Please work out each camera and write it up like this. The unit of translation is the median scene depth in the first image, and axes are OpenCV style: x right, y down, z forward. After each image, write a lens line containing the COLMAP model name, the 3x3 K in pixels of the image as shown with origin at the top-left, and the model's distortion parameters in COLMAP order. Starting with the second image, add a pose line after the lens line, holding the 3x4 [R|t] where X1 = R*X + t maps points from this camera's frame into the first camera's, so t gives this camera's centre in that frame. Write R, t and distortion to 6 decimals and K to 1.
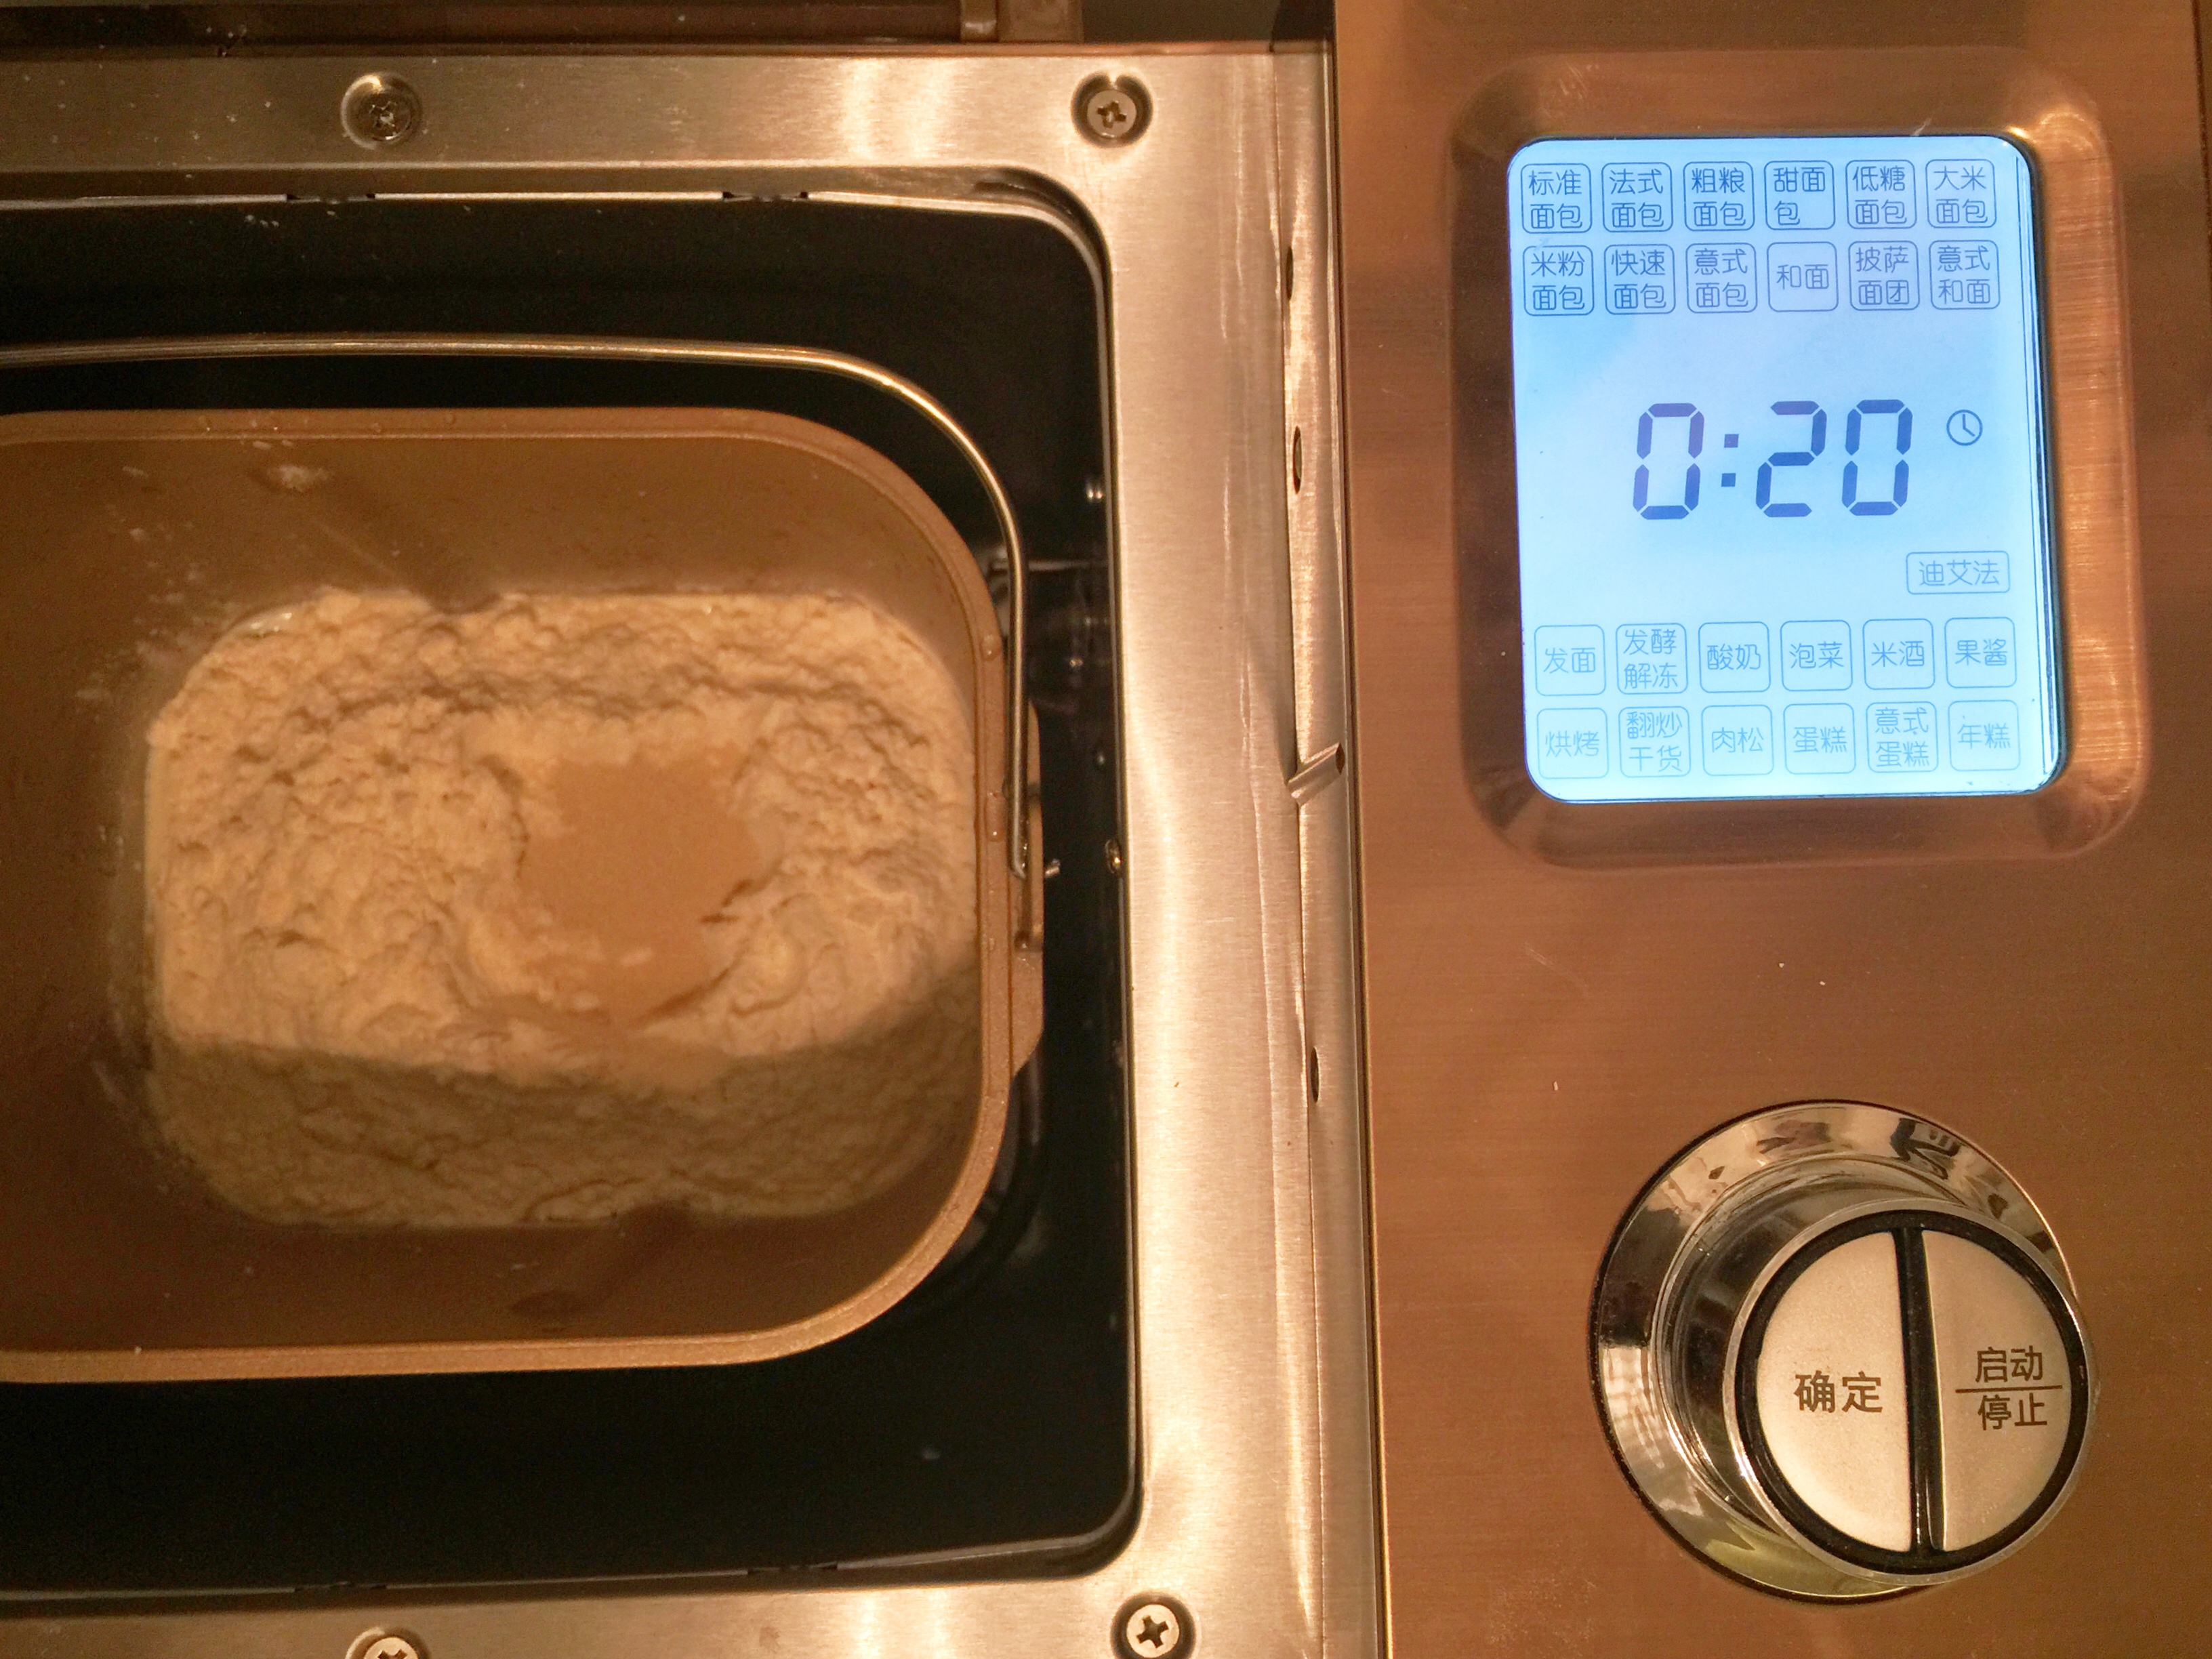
lens RADIAL K [[1920.1, 0, 1106.0], [0, 1920.1, 829.5], [0, 0, 1]] dist [0.069713, -0.095335]
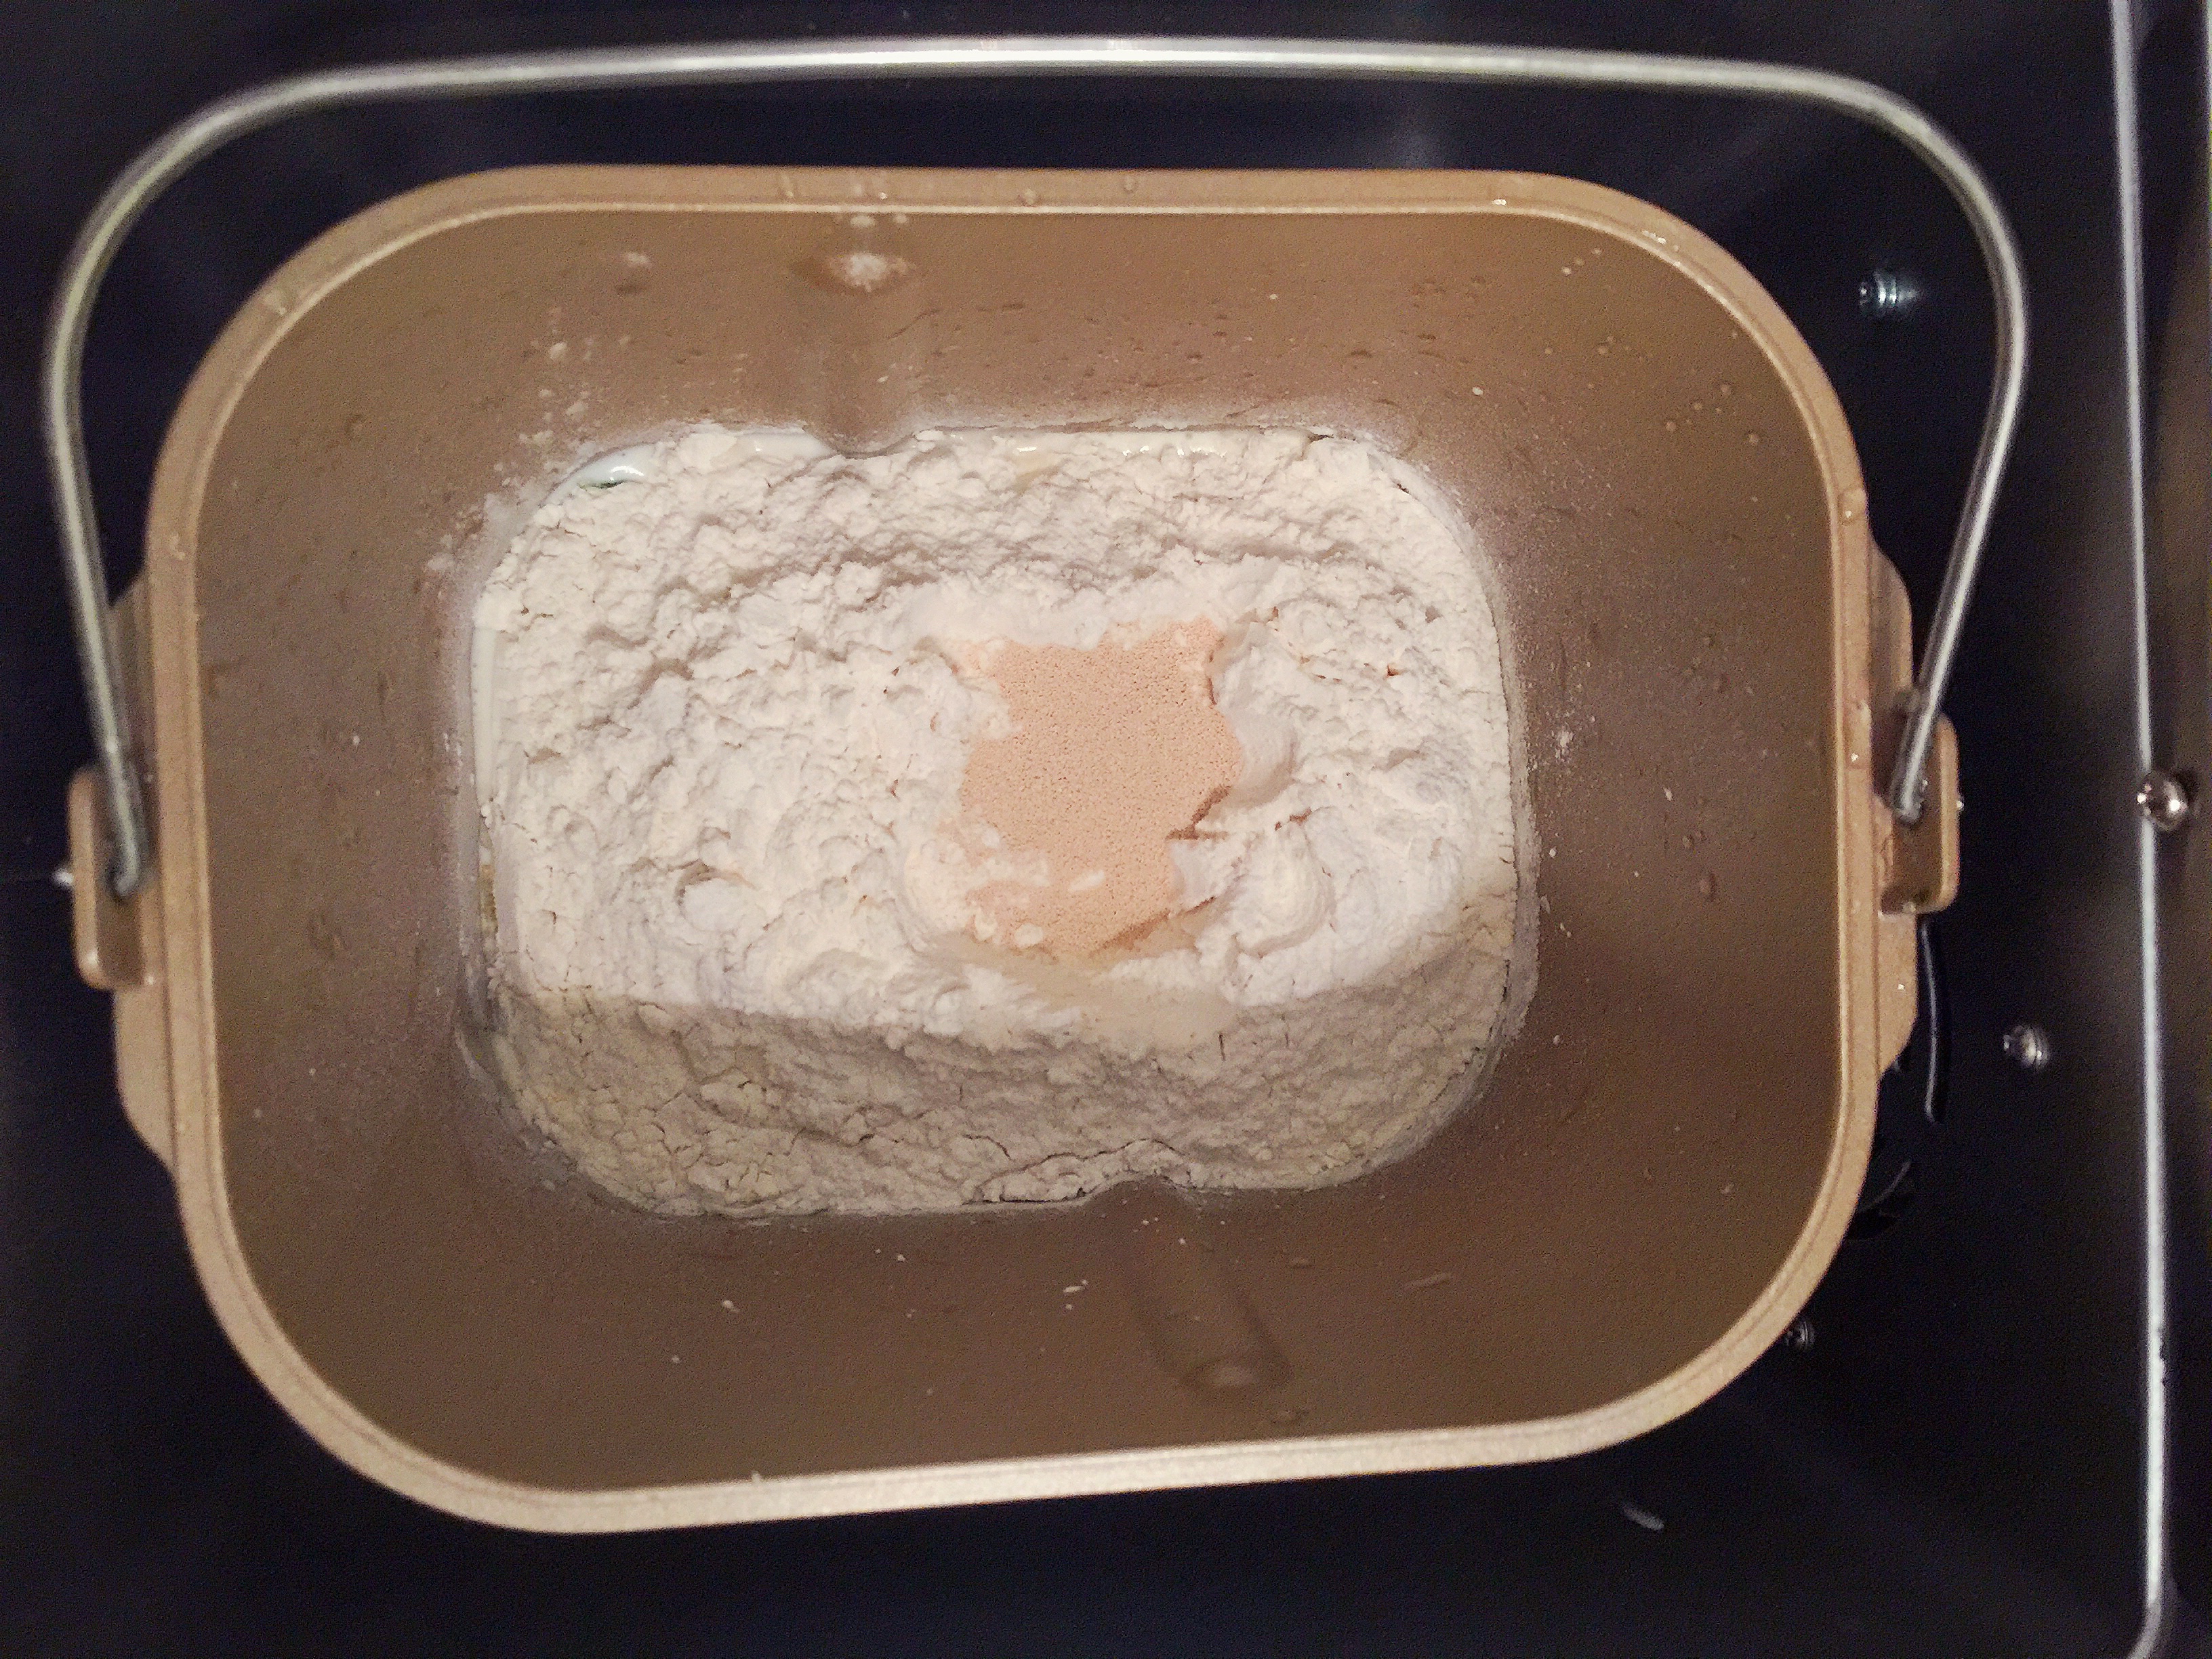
lens RADIAL K [[1829.6, 0, 1106.0], [0, 1829.6, 829.5], [0, 0, 1]] dist [0.059658, -0.081895]
pose [[0.996484, -0.016094, 0.082227, -0.306936], [0.008077, 0.995260, 0.096915, -0.032023], [-0.083397, -0.095910, 0.991890, 0.233844]]
